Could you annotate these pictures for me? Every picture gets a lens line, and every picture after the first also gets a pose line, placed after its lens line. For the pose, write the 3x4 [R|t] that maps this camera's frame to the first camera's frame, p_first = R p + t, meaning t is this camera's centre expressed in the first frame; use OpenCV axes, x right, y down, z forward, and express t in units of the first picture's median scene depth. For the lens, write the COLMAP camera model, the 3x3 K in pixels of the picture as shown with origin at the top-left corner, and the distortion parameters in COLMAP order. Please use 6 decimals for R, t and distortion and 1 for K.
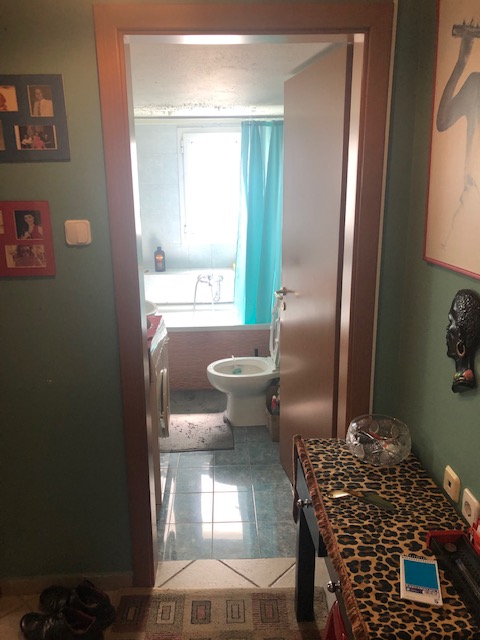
lens RADIAL K [[526.5, 0, 240.0], [0, 526.5, 320.0], [0, 0, 1]] dist [0.011392, -0.005446]
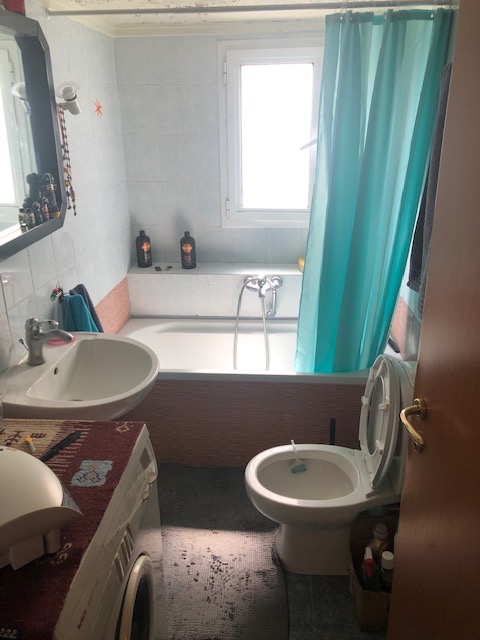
lens RADIAL K [[526.5, 0, 240.0], [0, 526.5, 320.0], [0, 0, 1]] dist [0.011392, -0.005446]
pose [[0.992807, 0.041023, -0.112476, -0.011484], [-0.030518, 0.995144, 0.093583, -0.117996], [0.115769, -0.089477, 0.989238, 0.440005]]
